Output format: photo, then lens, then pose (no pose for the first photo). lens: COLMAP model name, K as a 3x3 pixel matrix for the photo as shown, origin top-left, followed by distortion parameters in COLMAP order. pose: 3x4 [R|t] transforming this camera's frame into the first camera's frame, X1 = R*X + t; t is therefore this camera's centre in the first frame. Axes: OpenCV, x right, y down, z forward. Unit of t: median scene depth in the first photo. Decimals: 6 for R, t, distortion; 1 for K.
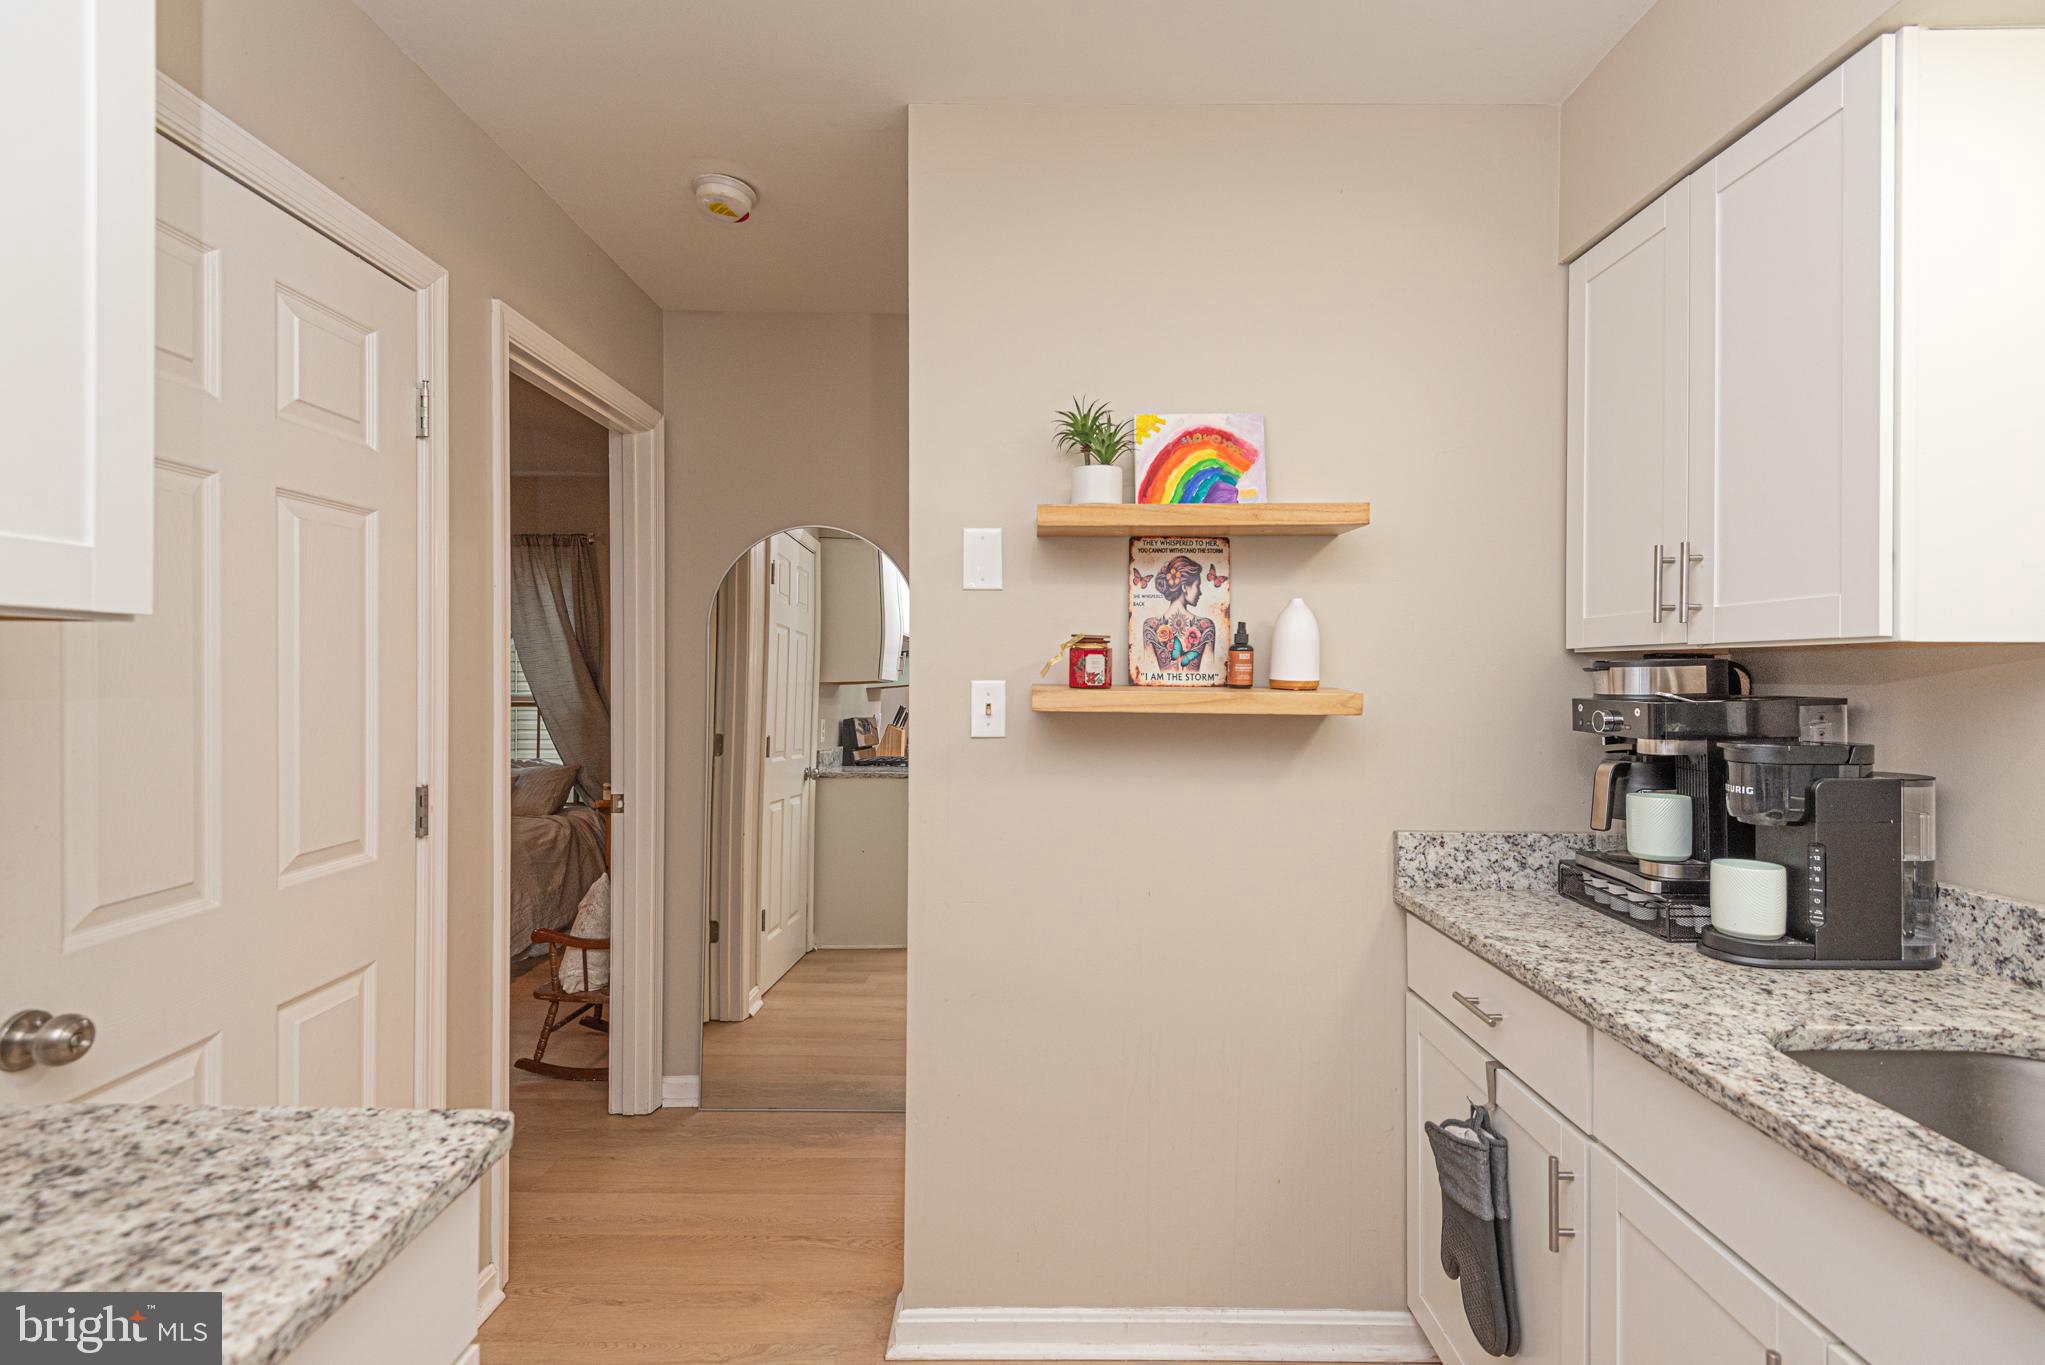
lens RADIAL K [[916.2, 0, 1032.2], [0, 916.2, 673.0], [0, 0, 1]] dist [0.040455, -0.020955]
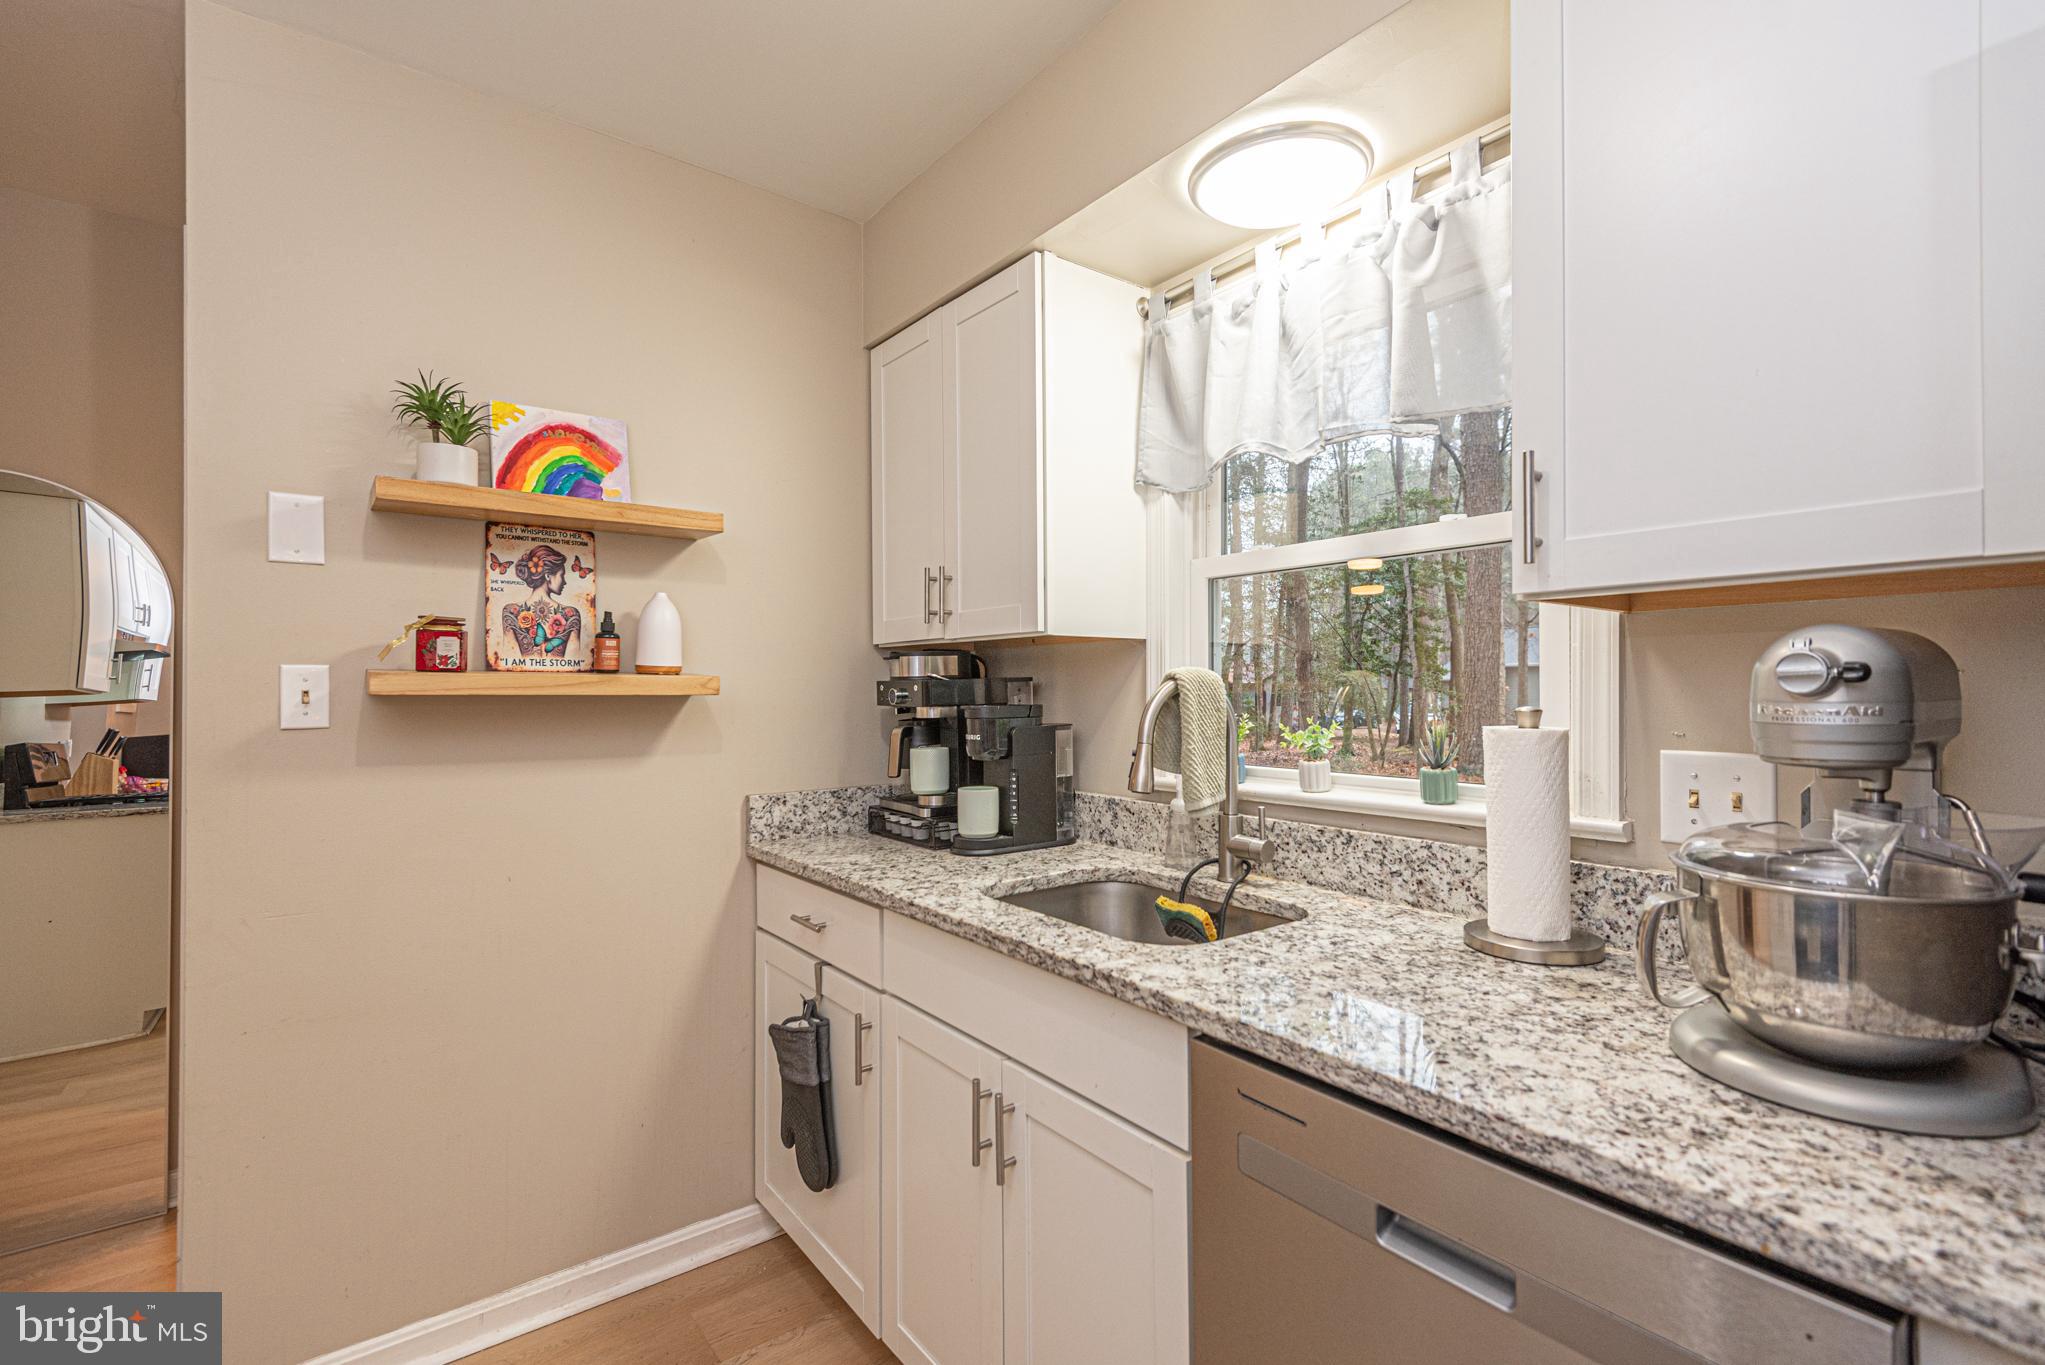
lens RADIAL K [[911.2, 0, 1005.3], [0, 911.2, 681.7], [0, 0, 1]] dist [0.040480, -0.021214]
pose [[0.799940, -0.003427, 0.600070, -0.044609], [0.009740, 0.999926, -0.007275, 0.039178], [-0.600001, 0.011664, 0.799914, -0.138055]]
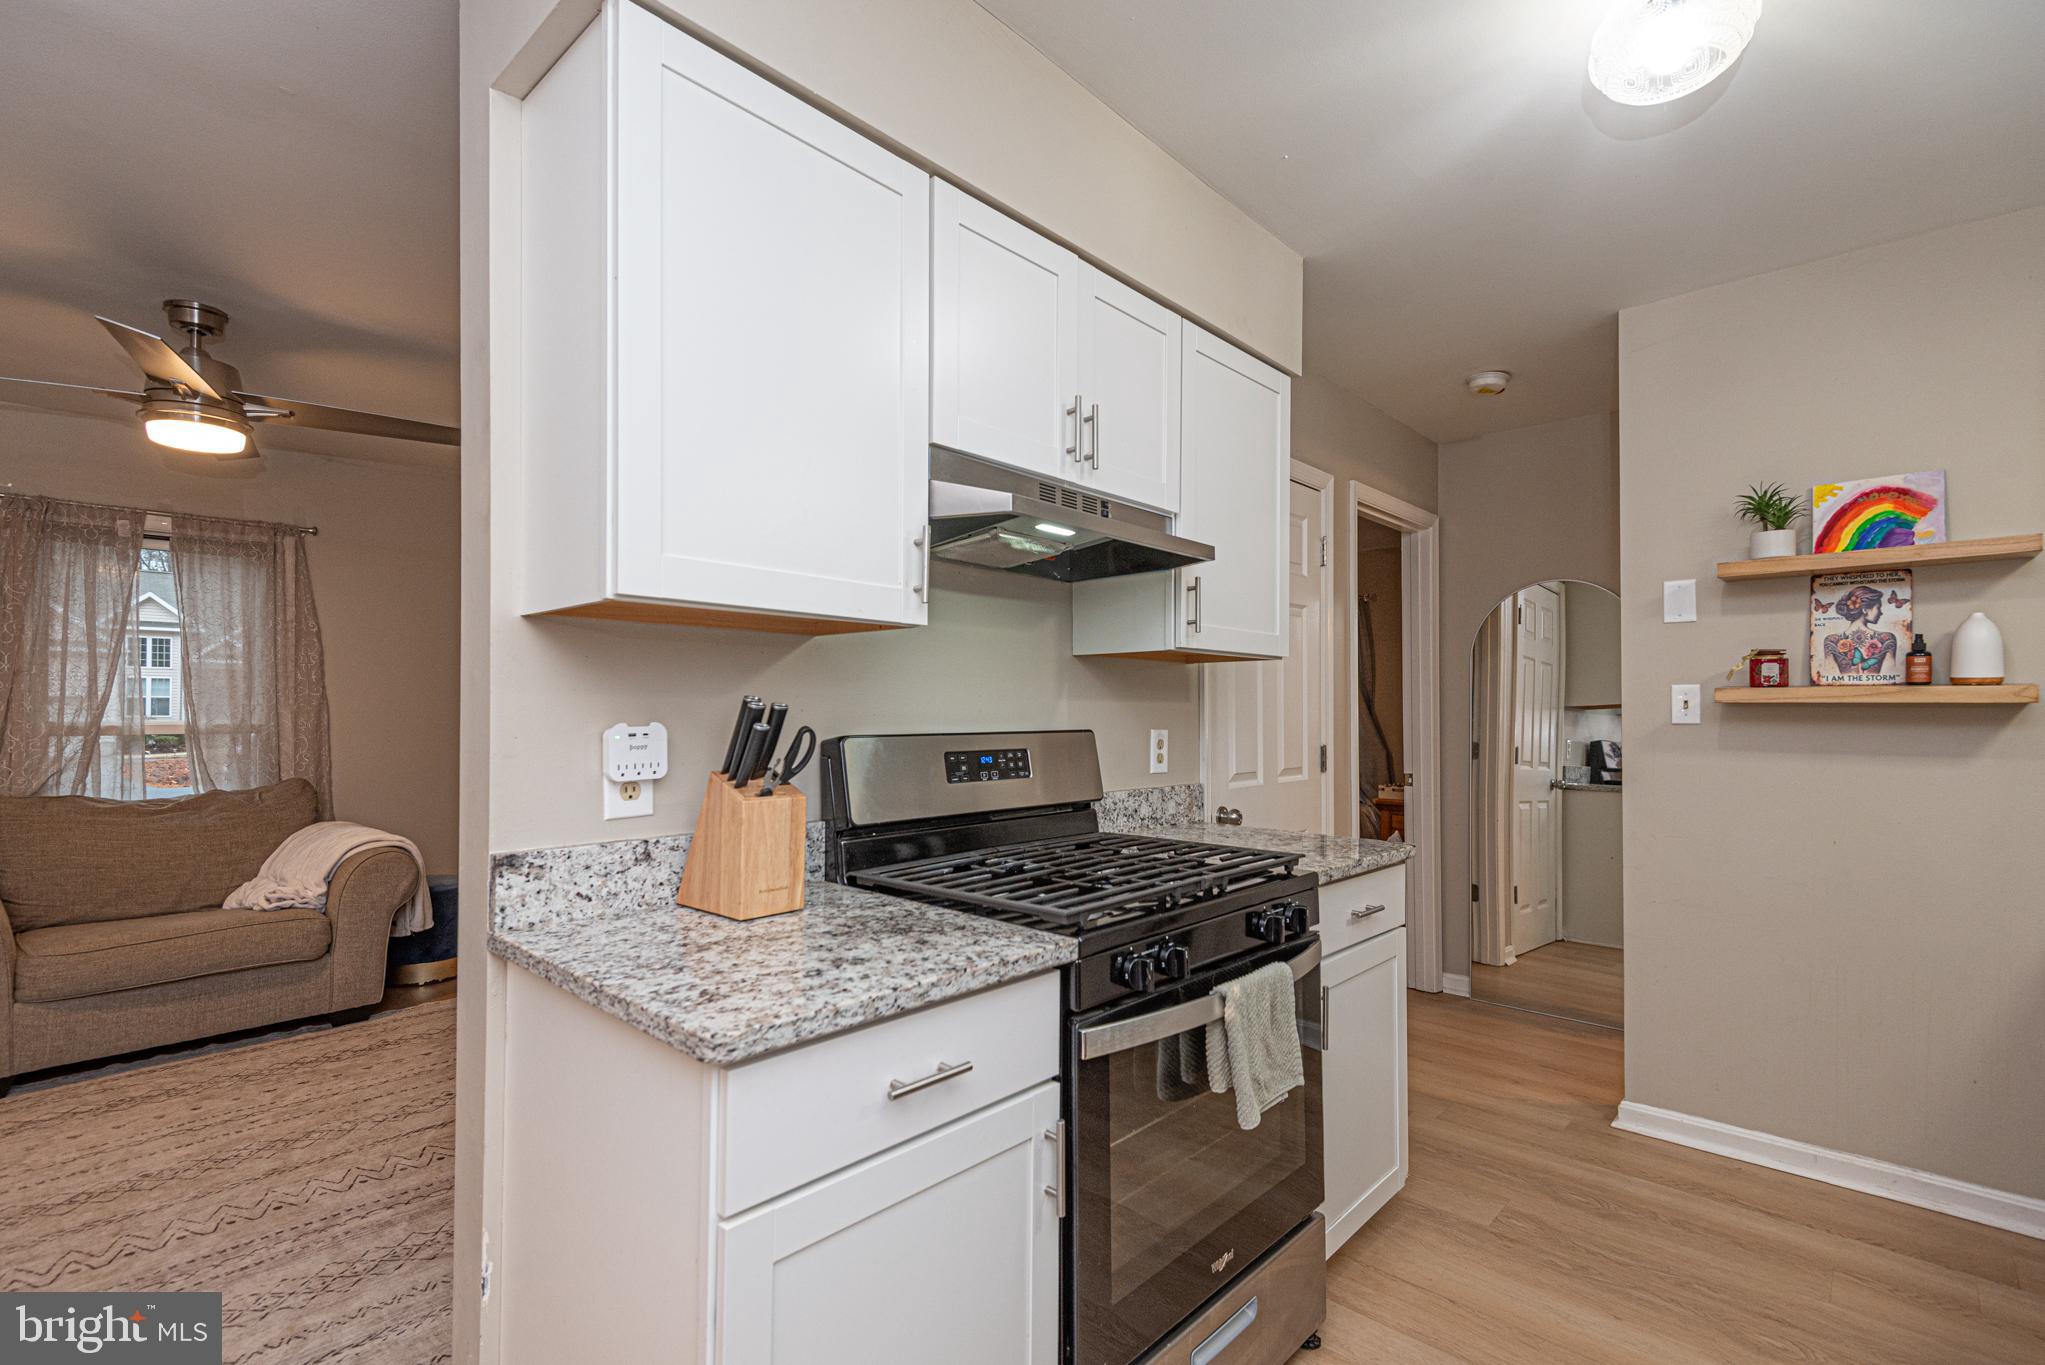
lens RADIAL K [[950.9, 0, 1020.4], [0, 950.9, 702.1], [0, 0, 1]] dist [0.044512, -0.024921]
pose [[0.729692, -0.012164, -0.683668, 0.237621], [-0.000081, 0.999840, -0.017876, 0.065473], [0.683776, 0.013100, 0.729574, -0.865215]]
